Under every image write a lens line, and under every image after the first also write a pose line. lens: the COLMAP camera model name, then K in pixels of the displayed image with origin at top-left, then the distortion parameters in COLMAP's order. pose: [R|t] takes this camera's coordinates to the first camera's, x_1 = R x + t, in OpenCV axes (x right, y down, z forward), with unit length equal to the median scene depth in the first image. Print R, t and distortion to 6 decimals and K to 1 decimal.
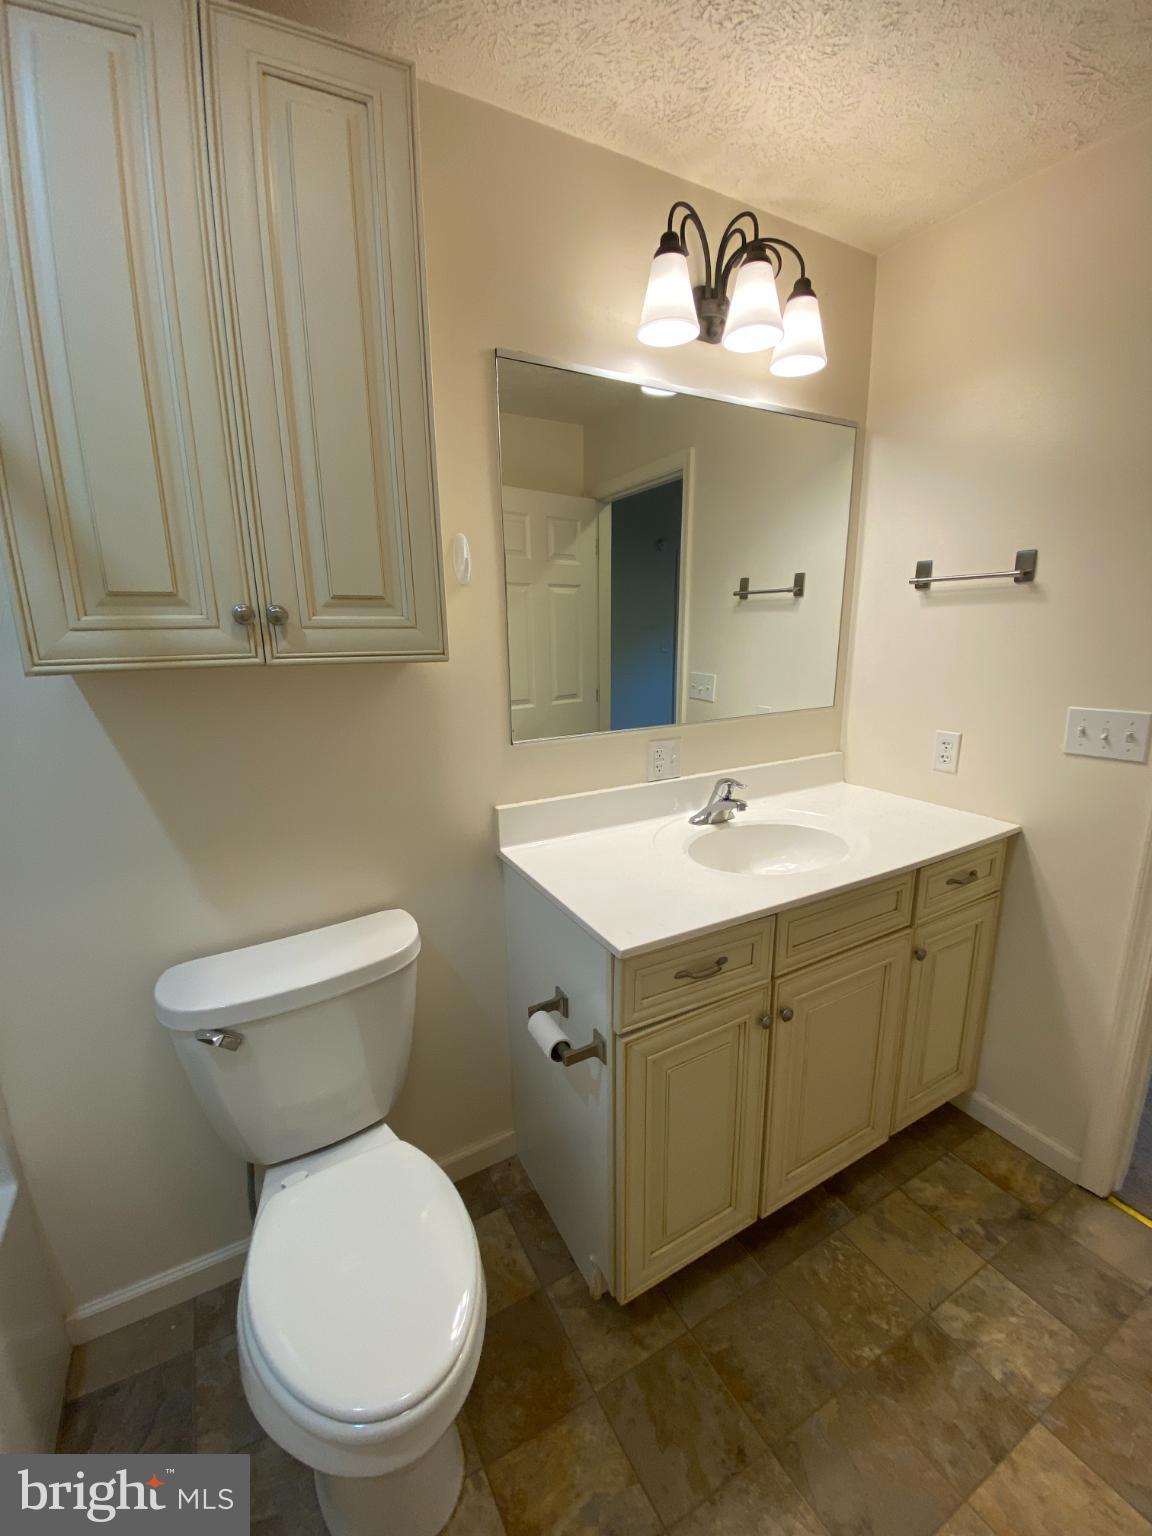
lens RADIAL K [[625.0, 0, 590.7], [0, 625.0, 752.2], [0, 0, 1]] dist [-0.001487, -0.008357]
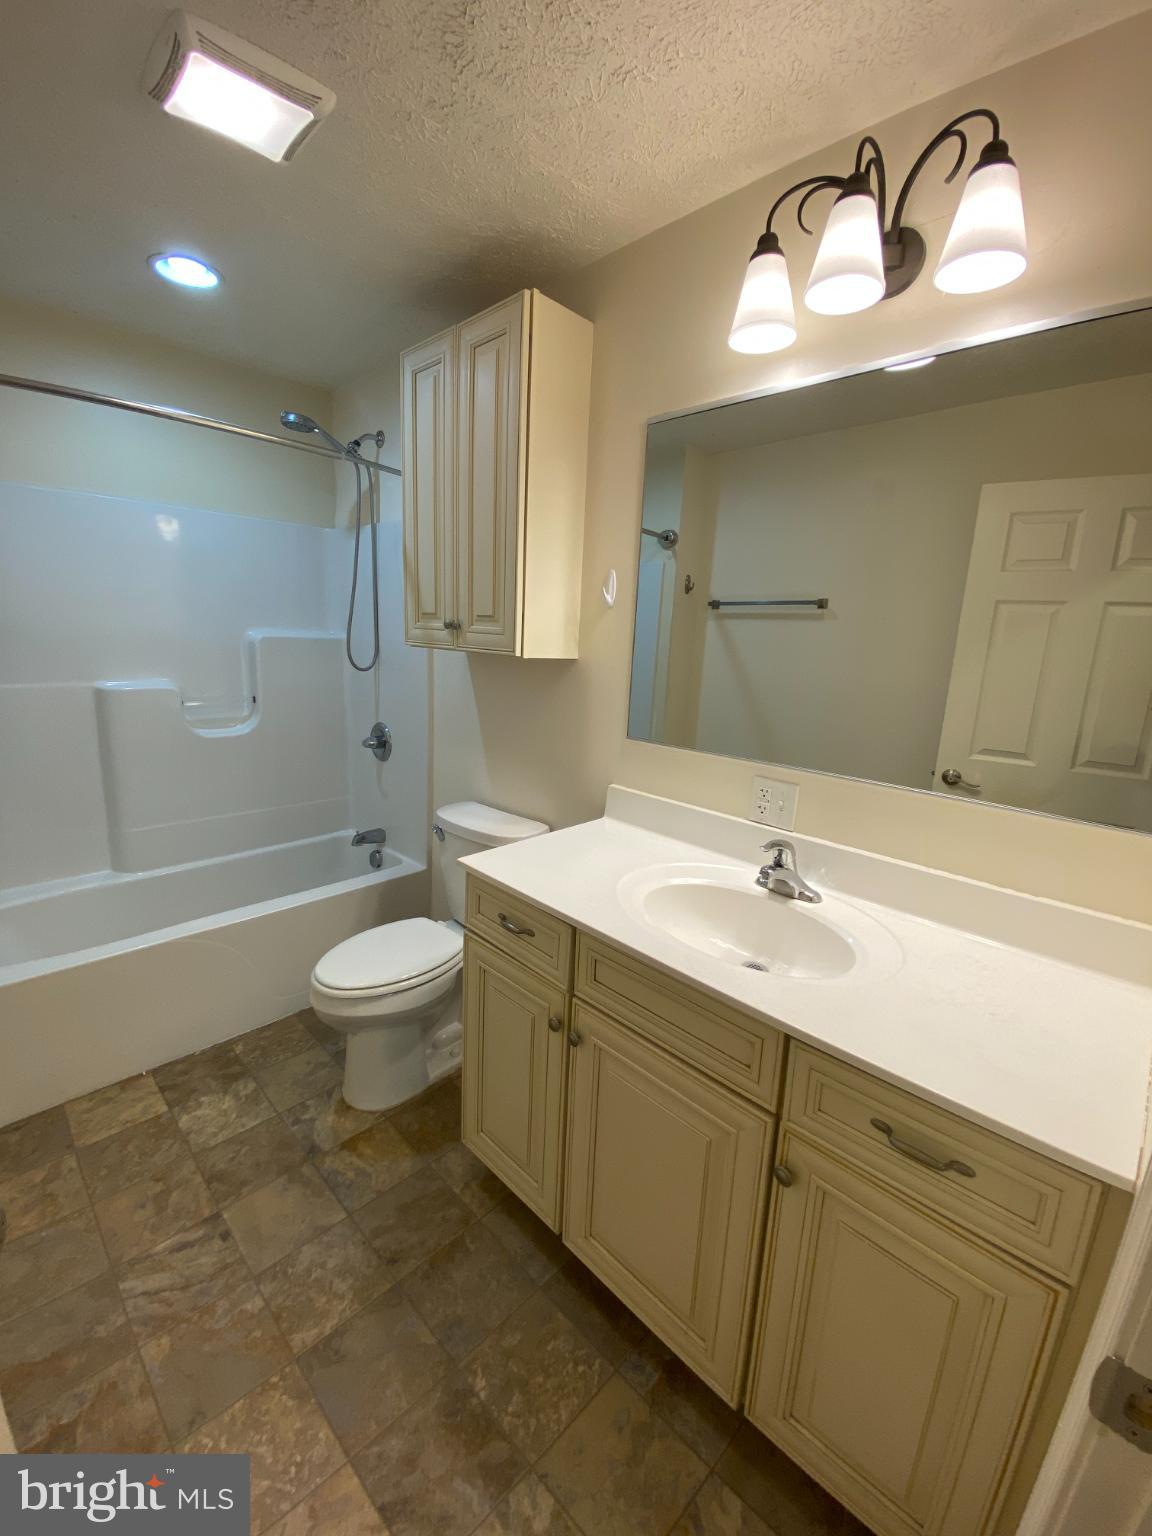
lens RADIAL K [[625.0, 0, 588.4], [0, 625.0, 762.7], [0, 0, 1]] dist [-0.001487, -0.008357]
pose [[0.293019, 0.219811, -0.930496, 1.217111], [-0.252438, 0.956466, 0.146451, -0.151310], [0.922179, 0.191980, 0.335752, 0.657130]]
